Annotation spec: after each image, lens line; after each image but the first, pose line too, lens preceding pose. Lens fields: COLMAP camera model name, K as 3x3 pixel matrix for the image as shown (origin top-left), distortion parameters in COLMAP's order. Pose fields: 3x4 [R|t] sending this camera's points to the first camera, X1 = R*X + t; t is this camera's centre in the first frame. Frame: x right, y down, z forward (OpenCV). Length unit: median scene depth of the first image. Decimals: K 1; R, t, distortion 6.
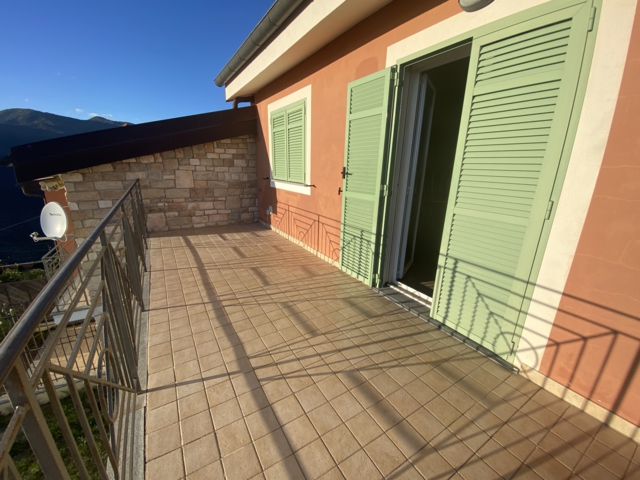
lens RADIAL K [[258.4, 0, 319.2], [0, 258.4, 239.9], [0, 0, 1]] dist [0.025324, -0.023078]
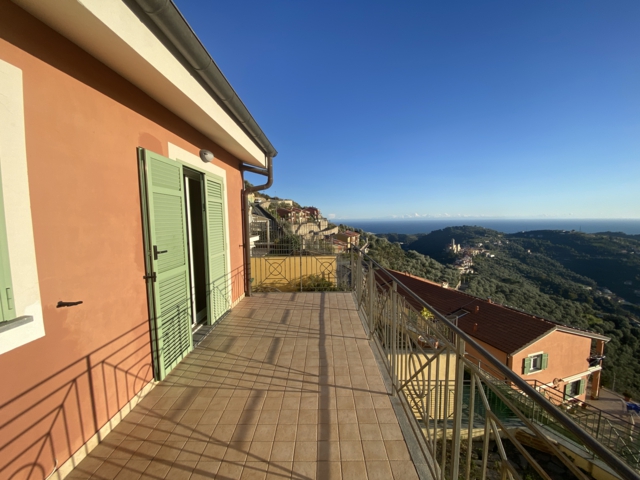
lens RADIAL K [[258.4, 0, 319.2], [0, 258.4, 239.9], [0, 0, 1]] dist [0.025324, -0.023078]
pose [[-0.845682, -0.052718, 0.531076, -0.793962], [0.146210, 0.934151, 0.325552, -0.514157], [-0.513268, 0.352963, -0.782287, 1.444955]]
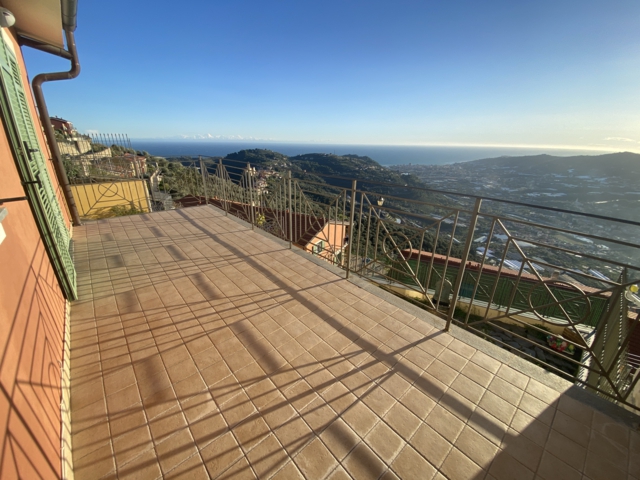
lens RADIAL K [[258.4, 0, 319.2], [0, 258.4, 239.9], [0, 0, 1]] dist [0.025324, -0.023078]
pose [[-0.984738, 0.025073, -0.172230, -0.505369], [-0.083983, 0.798285, 0.596396, -0.544978], [0.152442, 0.601758, -0.783995, 1.825636]]
